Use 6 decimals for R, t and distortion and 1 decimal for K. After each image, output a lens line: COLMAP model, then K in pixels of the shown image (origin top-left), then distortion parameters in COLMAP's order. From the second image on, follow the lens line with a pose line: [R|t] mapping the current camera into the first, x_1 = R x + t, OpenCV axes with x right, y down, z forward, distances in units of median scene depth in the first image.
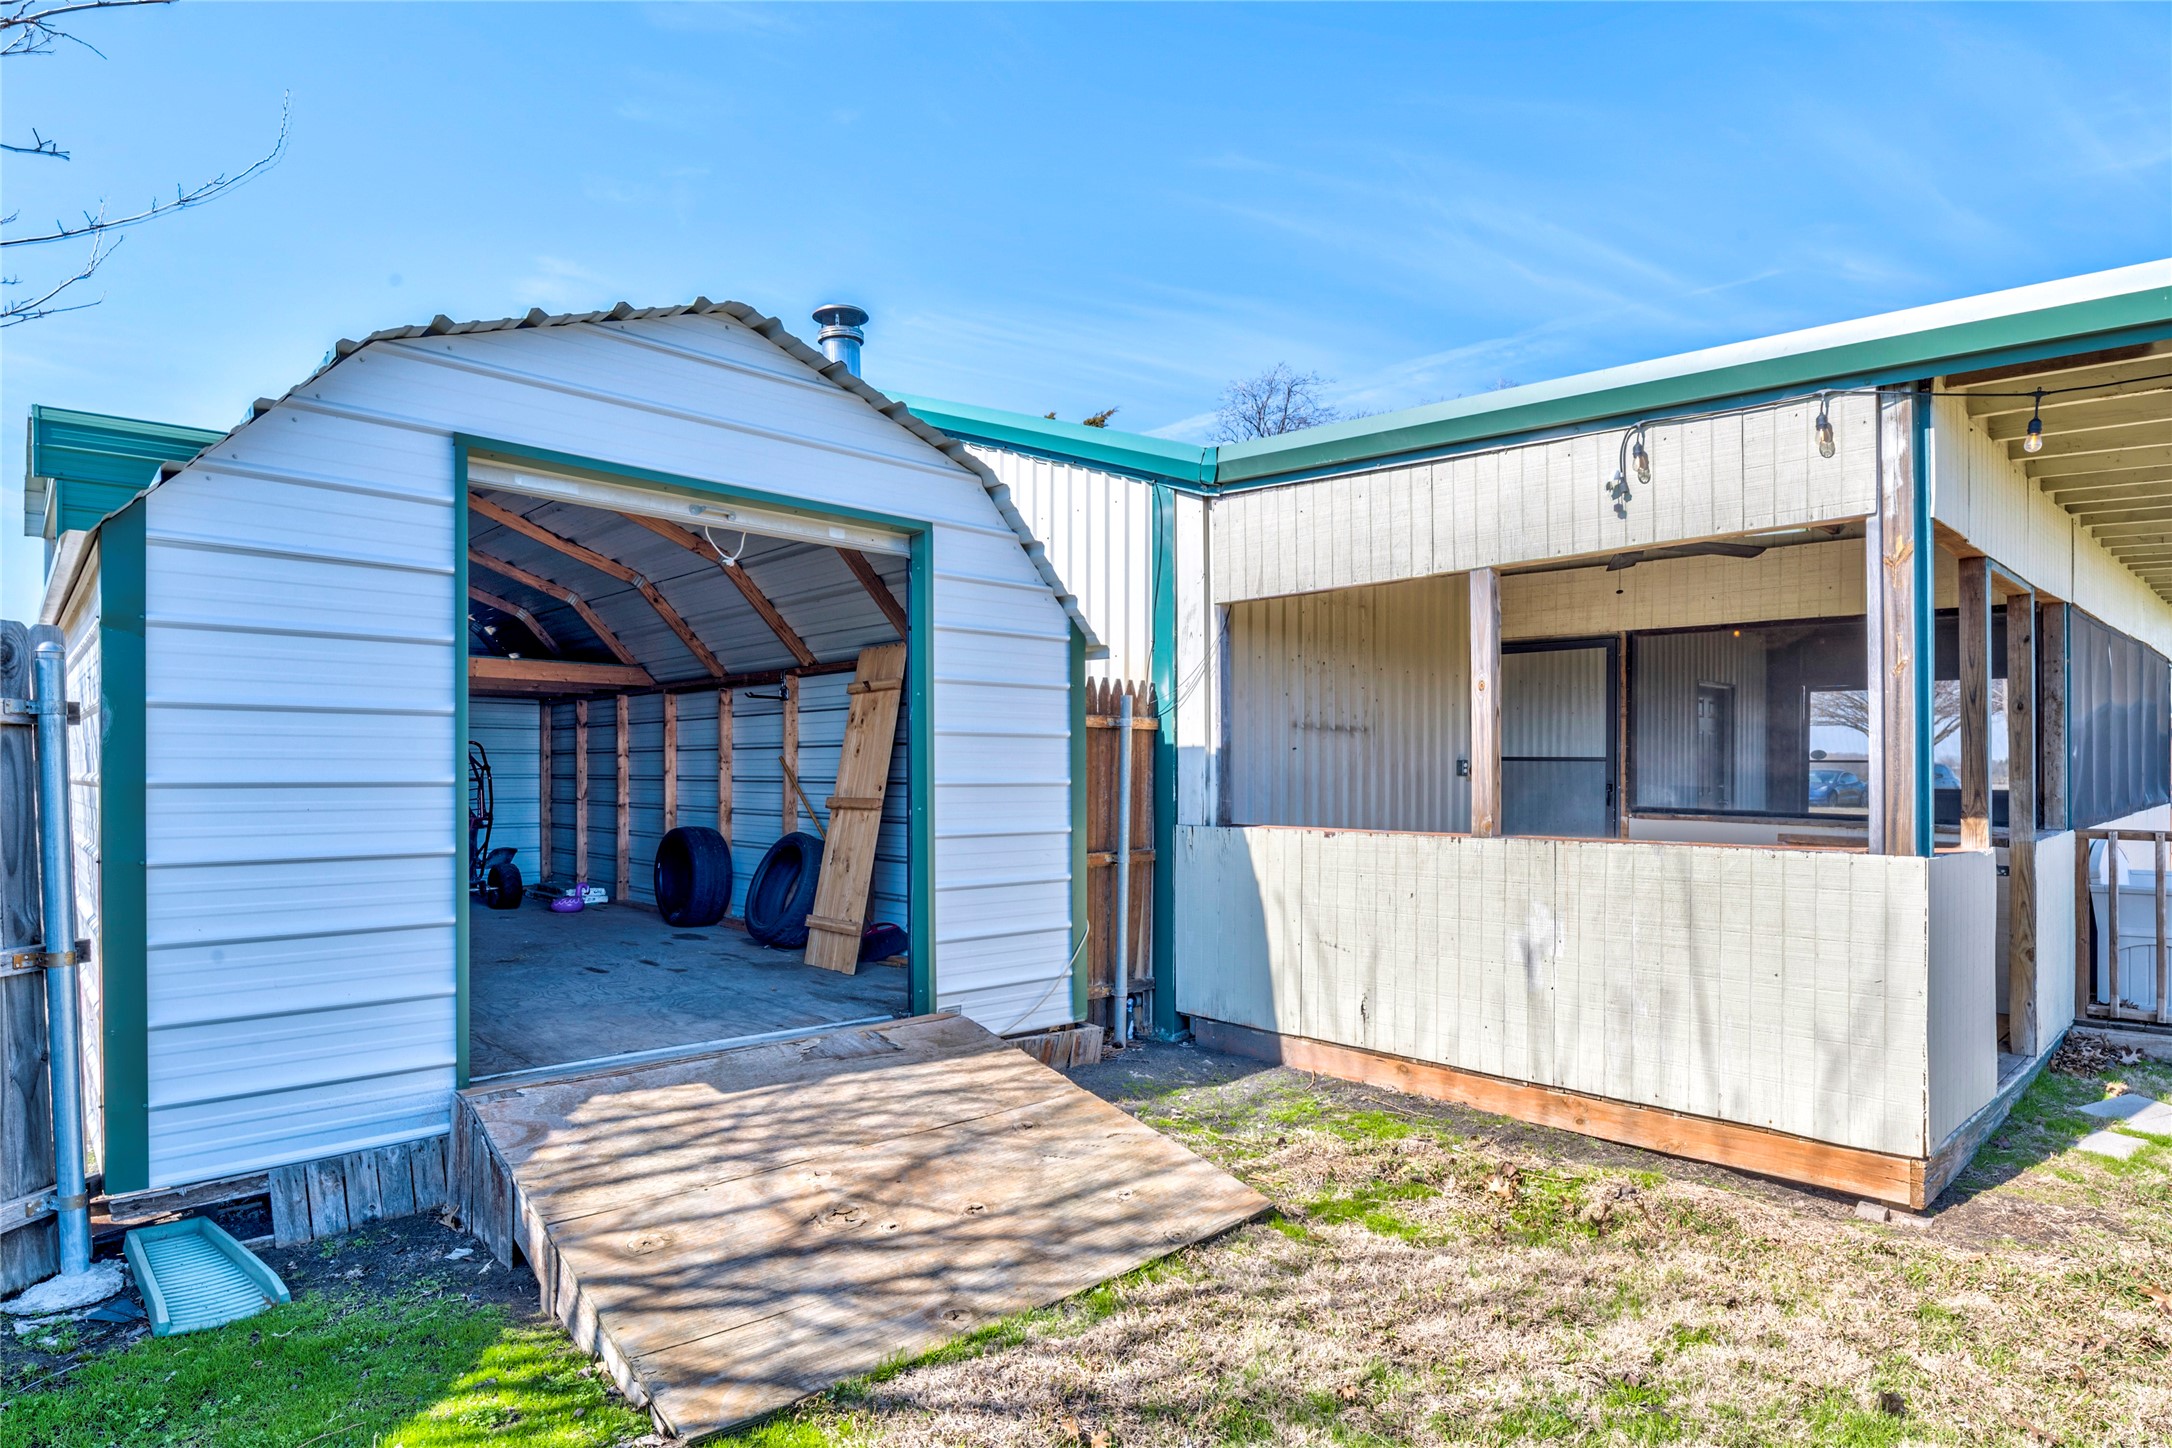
lens RADIAL K [[1182.0, 0, 1074.7], [0, 1182.0, 814.3], [0, 0, 1]] dist [-0.012211, 0.000122]
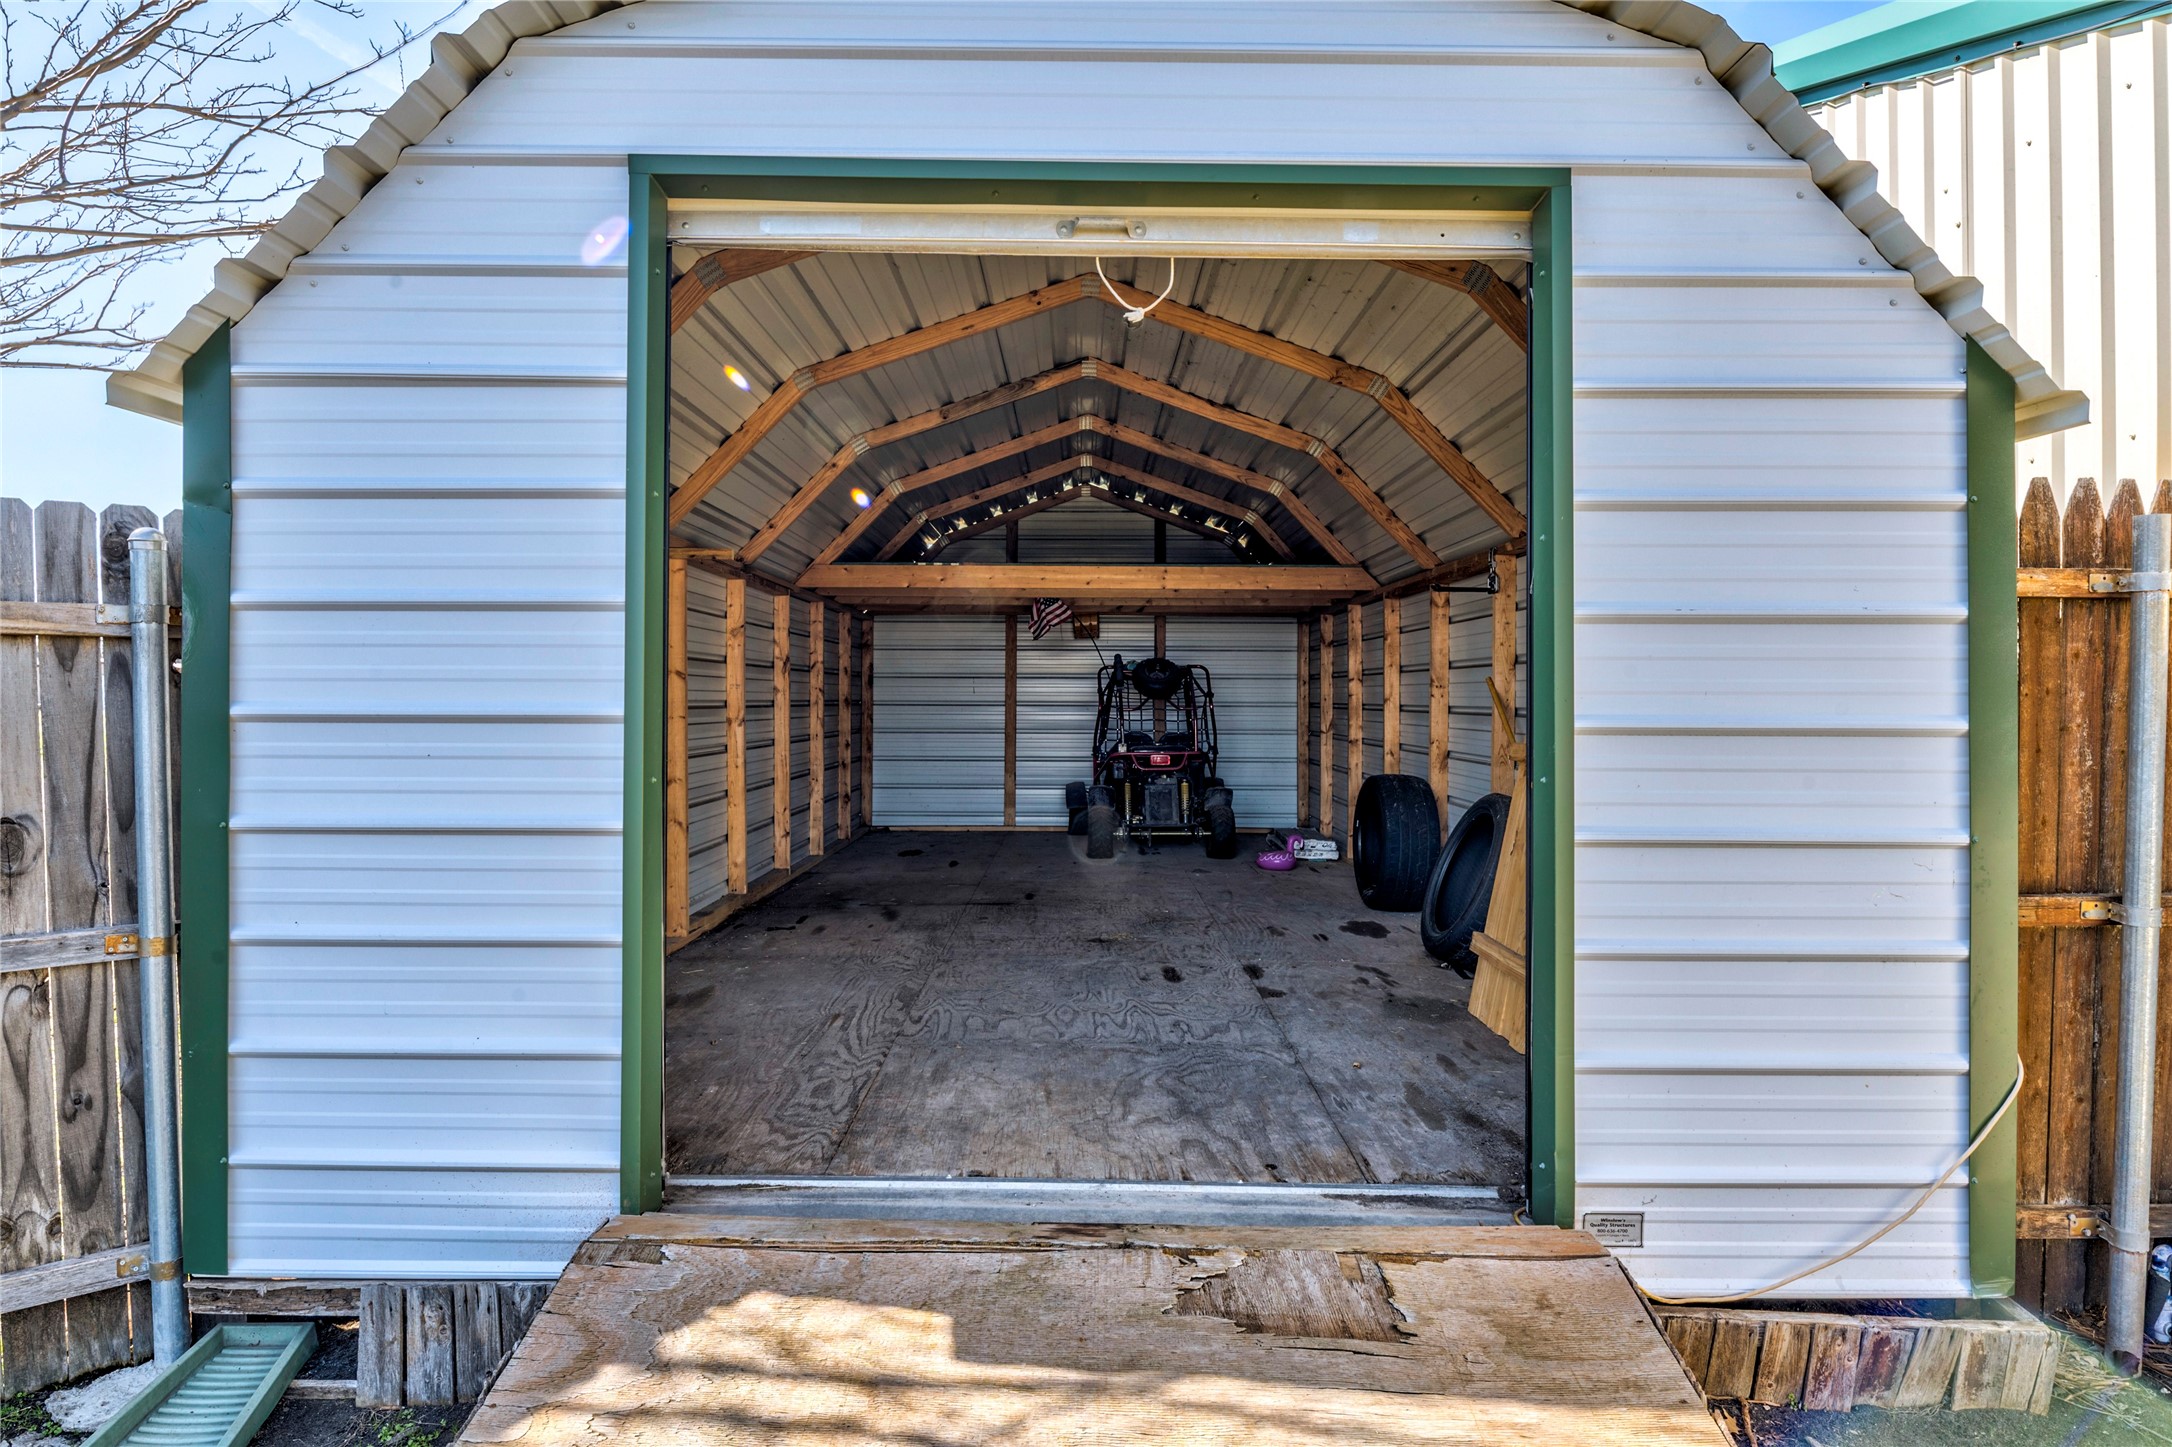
lens RADIAL K [[1184.8, 0, 1082.0], [0, 1184.8, 706.1], [0, 0, 1]] dist [-0.002885, -0.007332]
pose [[0.733947, 0.005804, -0.679182, 0.050252], [-0.026540, 0.999445, -0.020138, -0.017634], [0.678688, 0.032805, 0.733693, 0.471857]]
